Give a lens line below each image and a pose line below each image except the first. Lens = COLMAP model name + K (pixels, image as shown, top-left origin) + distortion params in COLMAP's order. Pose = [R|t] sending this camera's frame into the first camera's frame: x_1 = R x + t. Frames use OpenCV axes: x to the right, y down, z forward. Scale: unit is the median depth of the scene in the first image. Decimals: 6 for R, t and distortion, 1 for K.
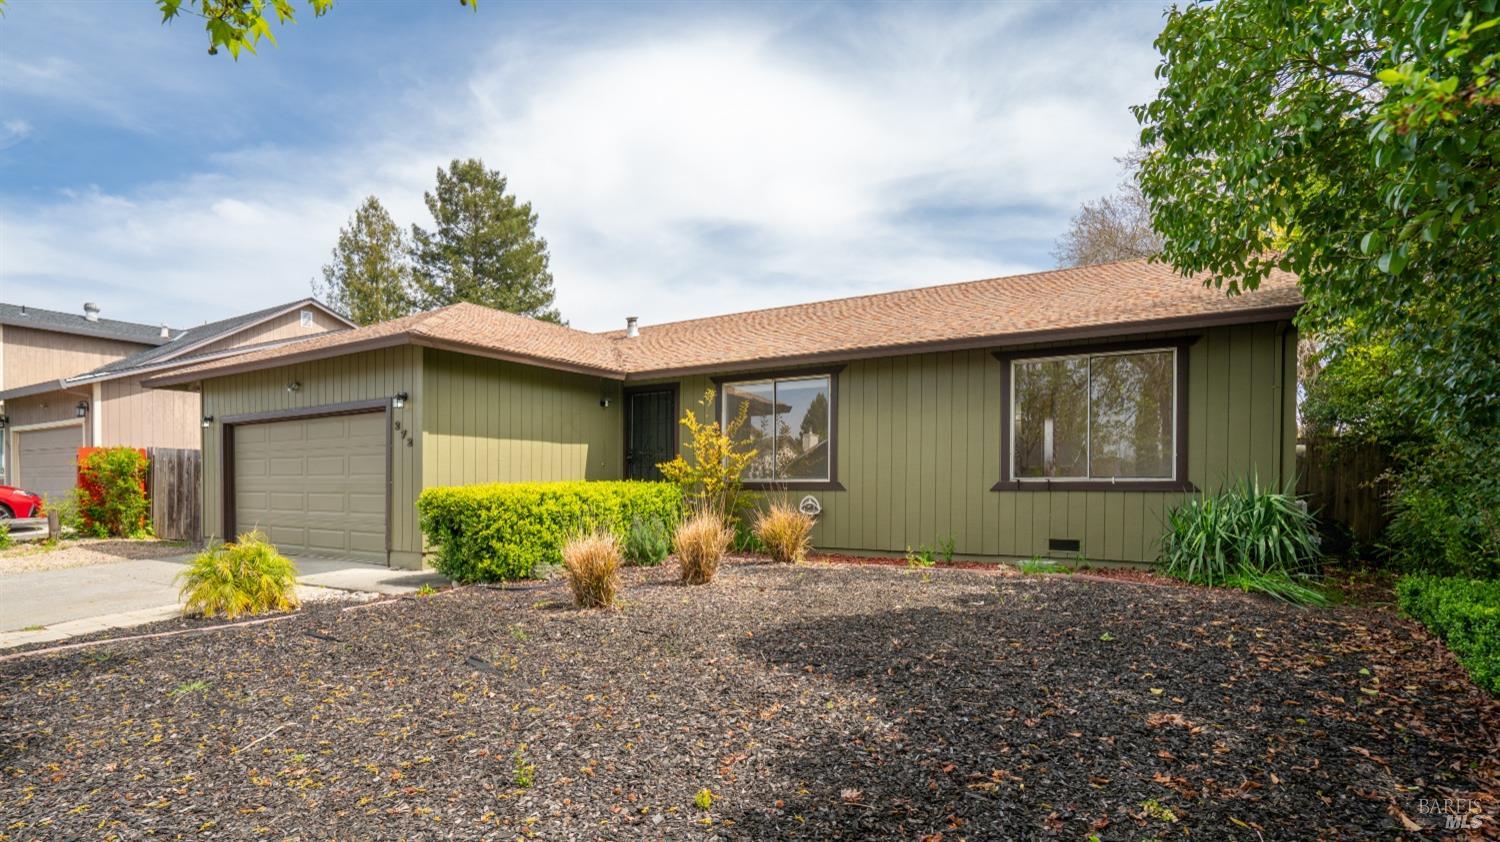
lens RADIAL K [[780.6, 0, 750.0], [0, 780.6, 421.0], [0, 0, 1]] dist [-0.038784, 0.025342]
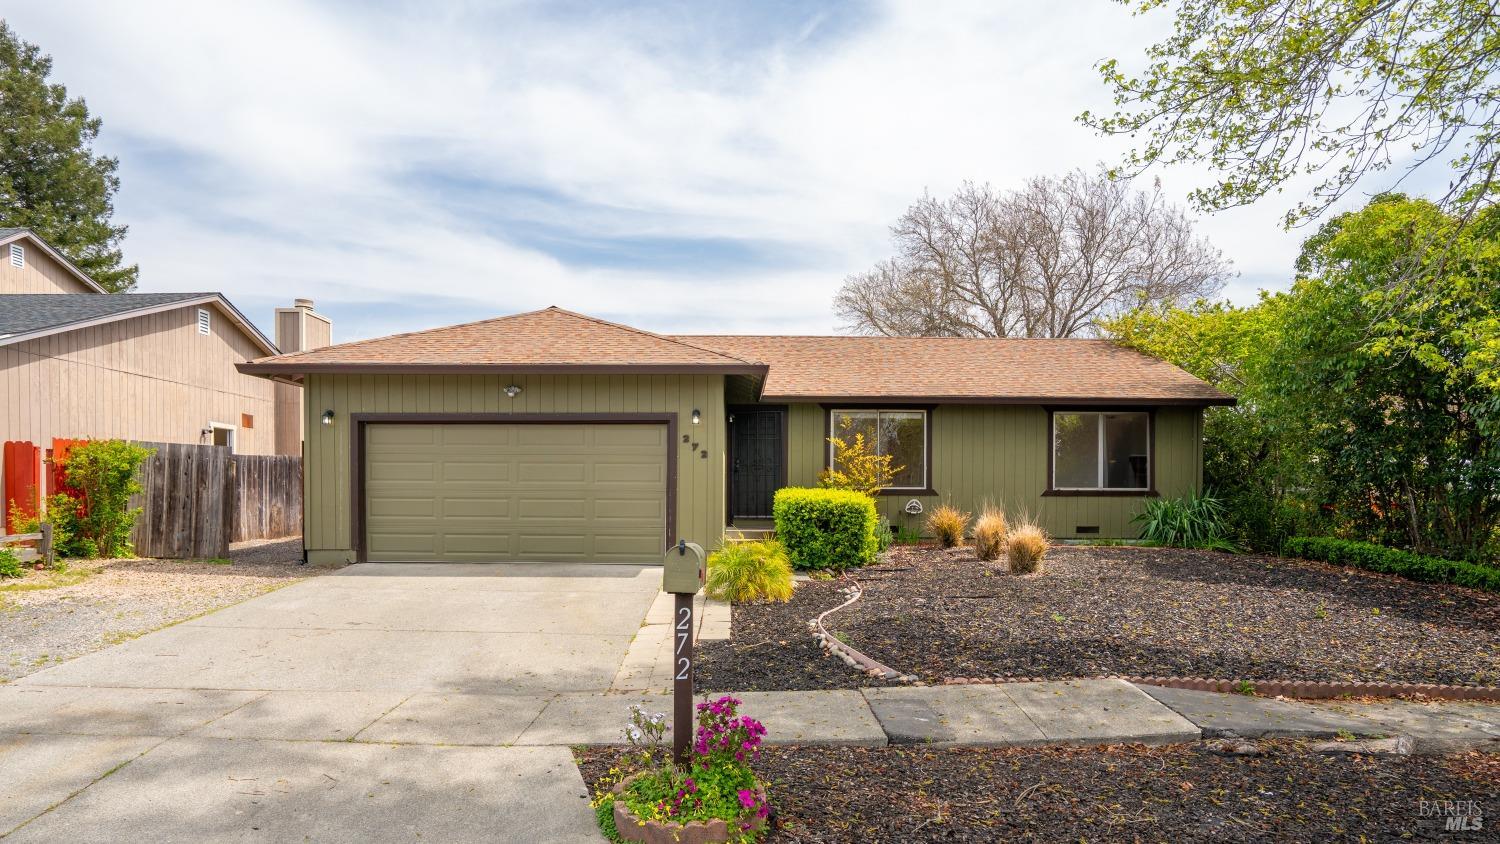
lens RADIAL K [[796.4, 0, 802.3], [0, 796.4, 422.8], [0, 0, 1]] dist [-0.015275, 0.000686]
pose [[0.829721, 0.049644, 0.555966, -0.774174], [-0.051659, 0.998592, -0.012072, -0.009138], [-0.555783, -0.018705, 0.831117, -0.032235]]
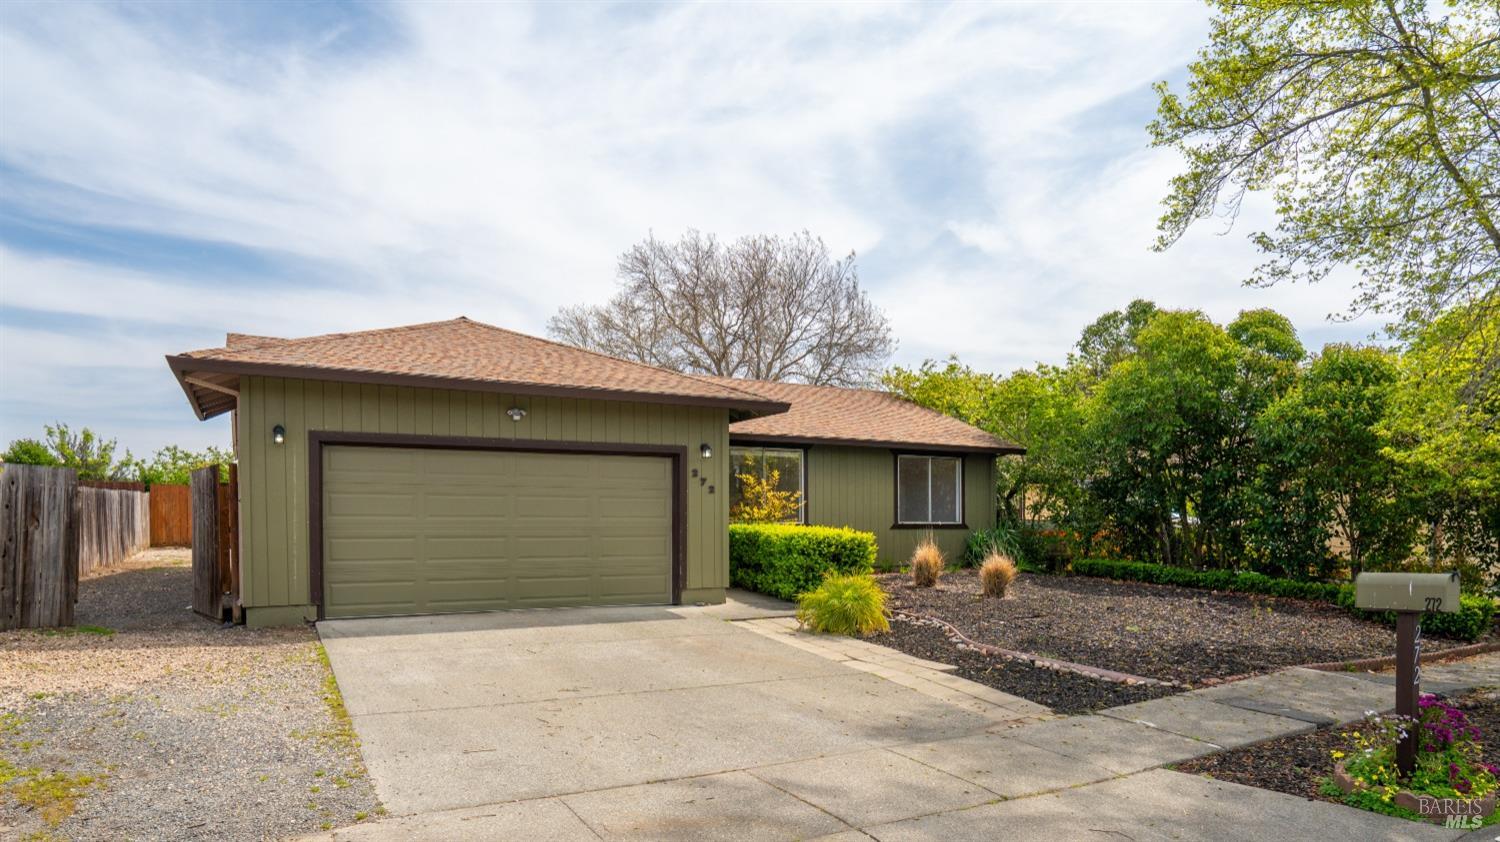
lens RADIAL K [[780.6, 0, 750.0], [0, 780.6, 421.0], [0, 0, 1]] dist [-0.038784, 0.025342]
pose [[0.502407, 0.111489, 0.857413, -1.102053], [-0.074110, 0.993555, -0.085766, 0.017822], [-0.861450, -0.020453, 0.507431, 0.313643]]
